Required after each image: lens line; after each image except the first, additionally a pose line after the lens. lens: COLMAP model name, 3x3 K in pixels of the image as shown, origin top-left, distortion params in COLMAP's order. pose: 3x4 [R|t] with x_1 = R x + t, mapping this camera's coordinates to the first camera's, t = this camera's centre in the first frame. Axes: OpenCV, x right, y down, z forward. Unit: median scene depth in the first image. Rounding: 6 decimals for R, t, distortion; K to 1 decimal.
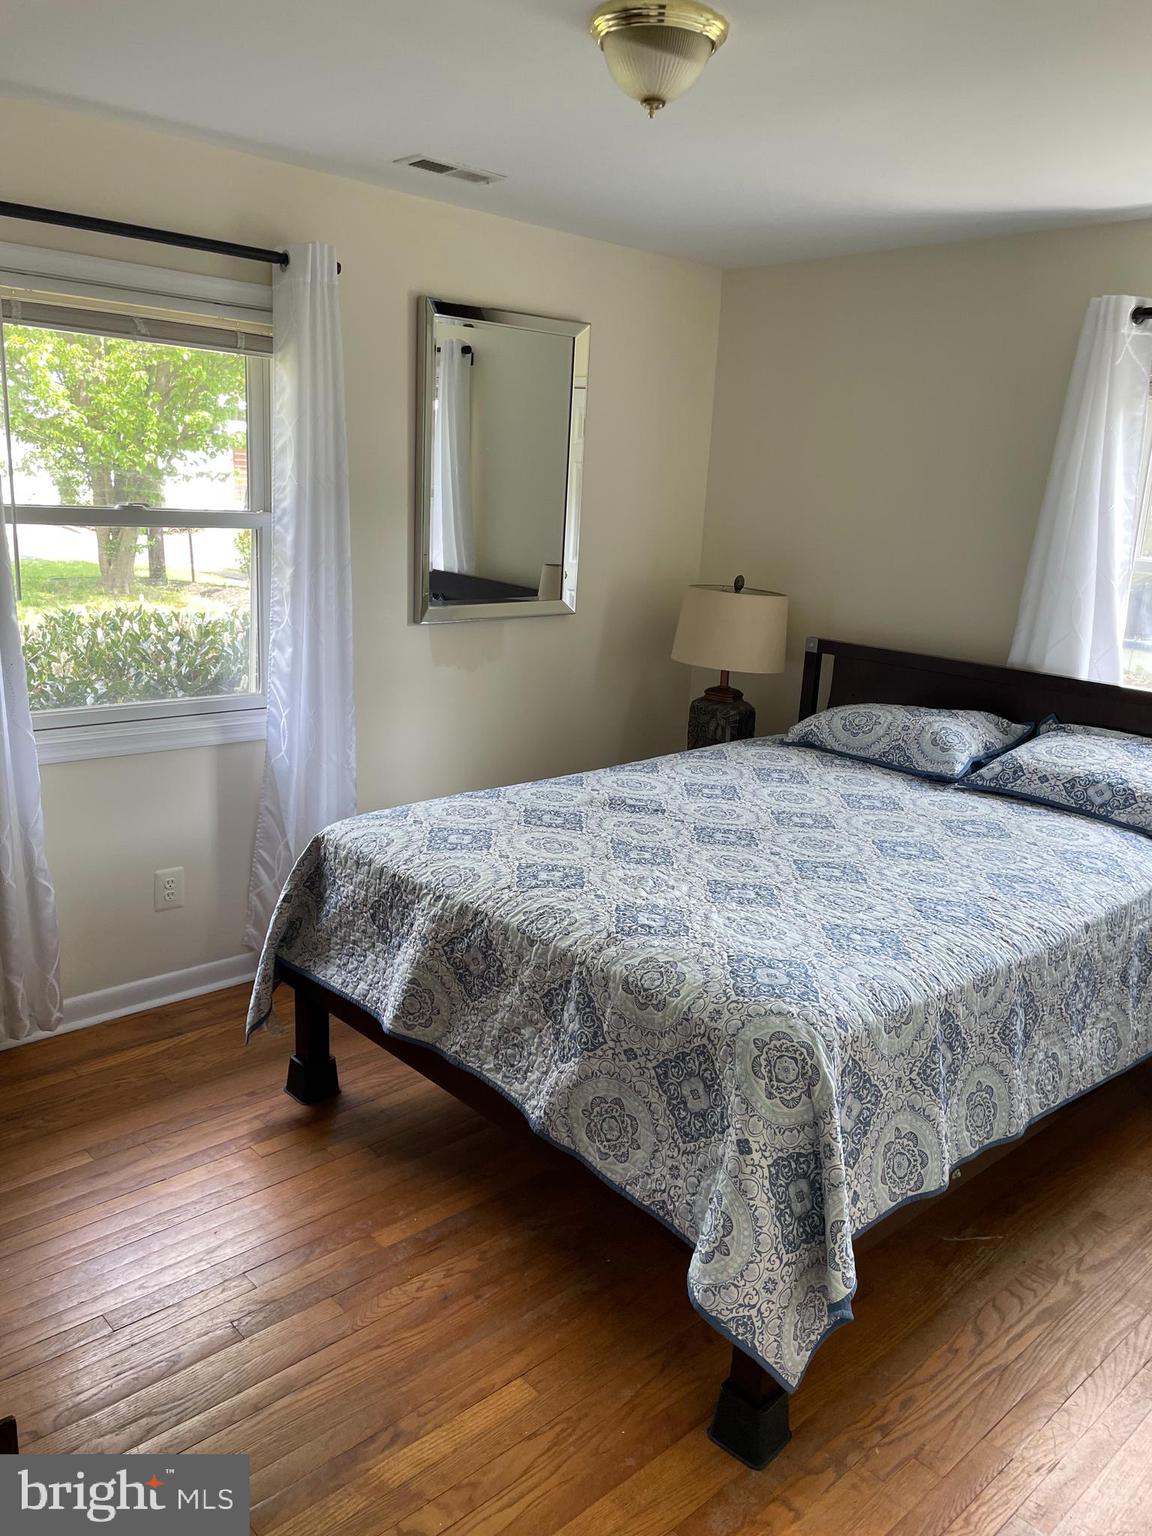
lens RADIAL K [[1159.4, 0, 569.2], [0, 1159.4, 763.5], [0, 0, 1]] dist [0.091080, -0.118572]
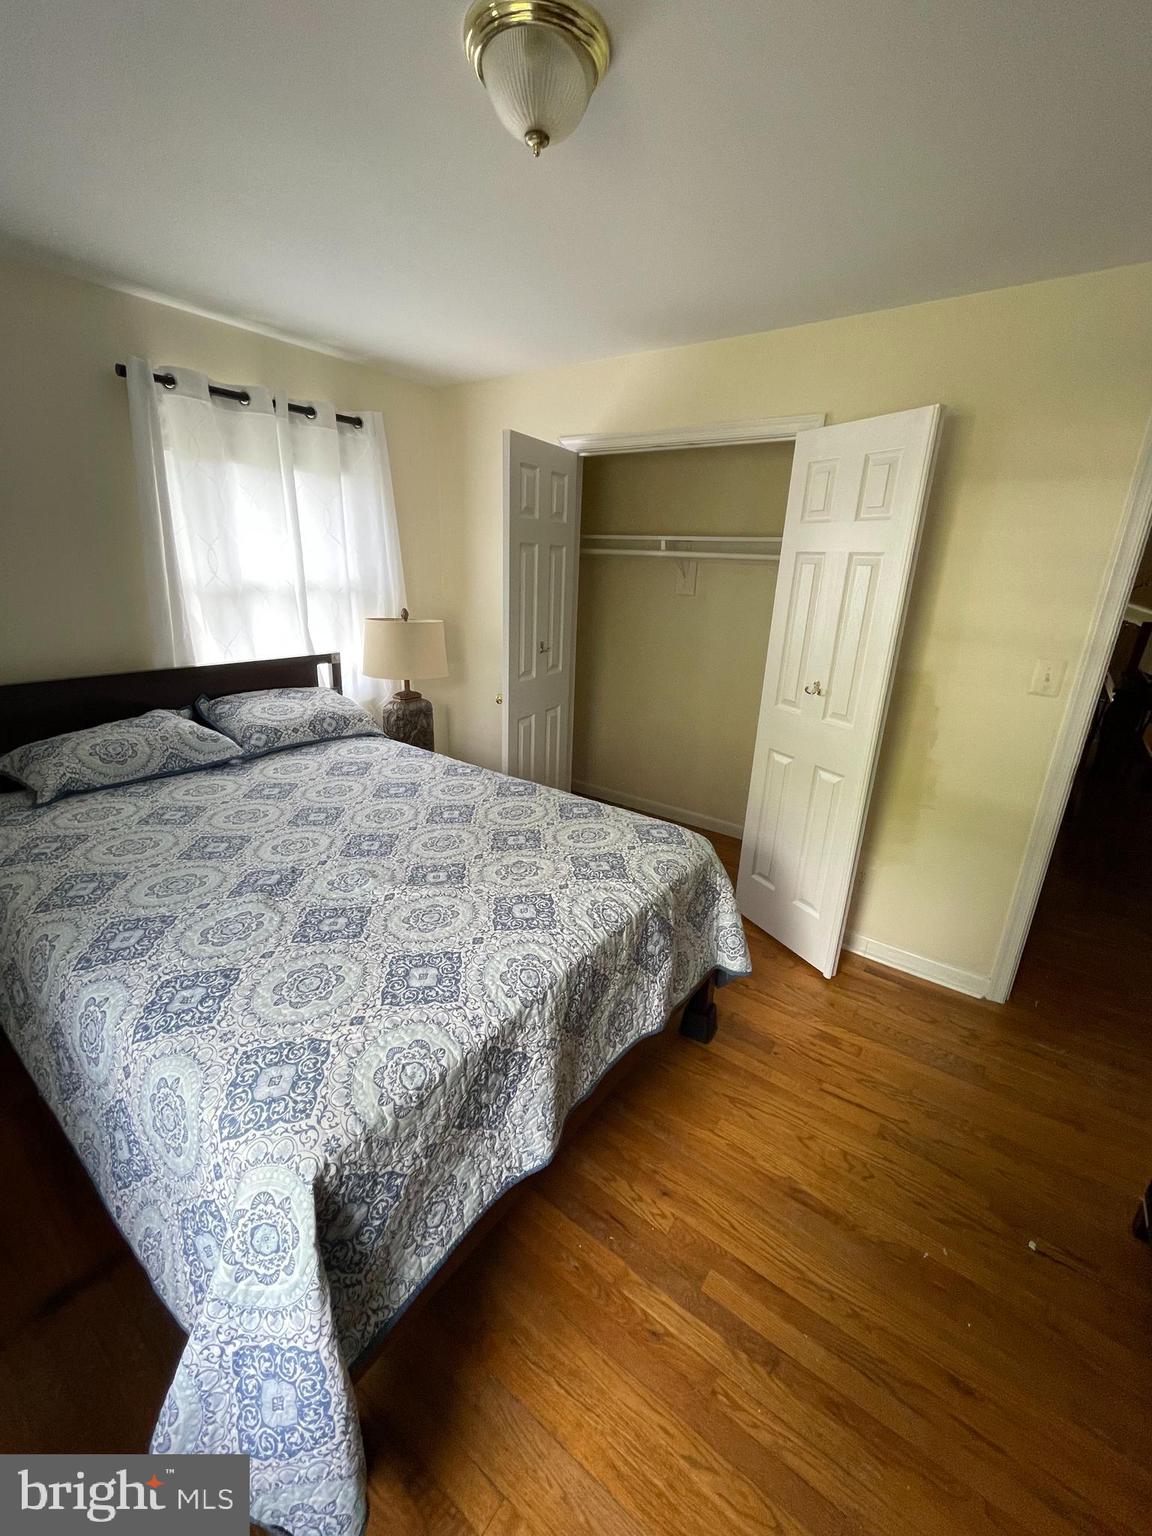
lens RADIAL K [[622.2, 0, 578.7], [0, 622.2, 766.5], [0, 0, 1]] dist [-0.003178, -0.000216]
pose [[-0.191403, -0.363035, 0.911905, -0.454967], [0.185361, 0.898994, 0.396802, -0.220807], [-0.963850, 0.244980, -0.104778, 0.876433]]
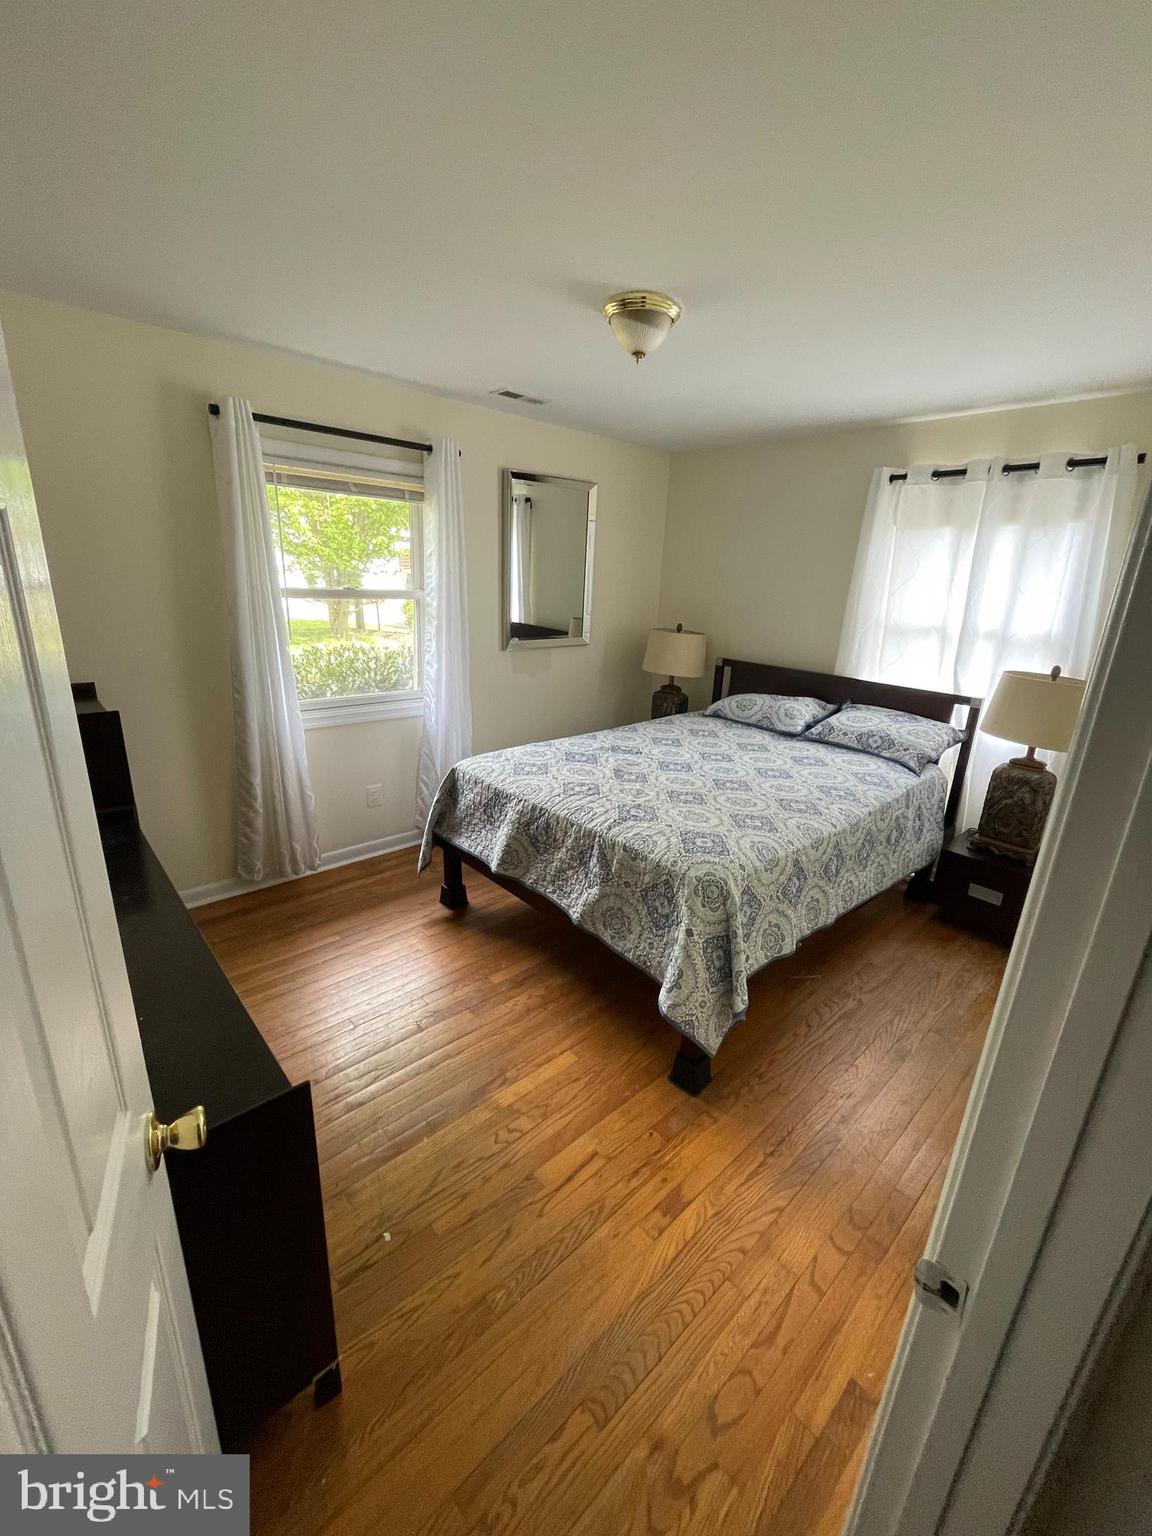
lens RADIAL K [[621.4, 0, 579.4], [0, 621.4, 766.2], [0, 0, 1]] dist [0.000982, -0.002526]
pose [[0.999977, -0.006097, -0.002824, -0.014459], [0.006262, 0.997999, 0.062923, -0.000537], [0.002435, -0.062939, 0.998014, 0.019601]]
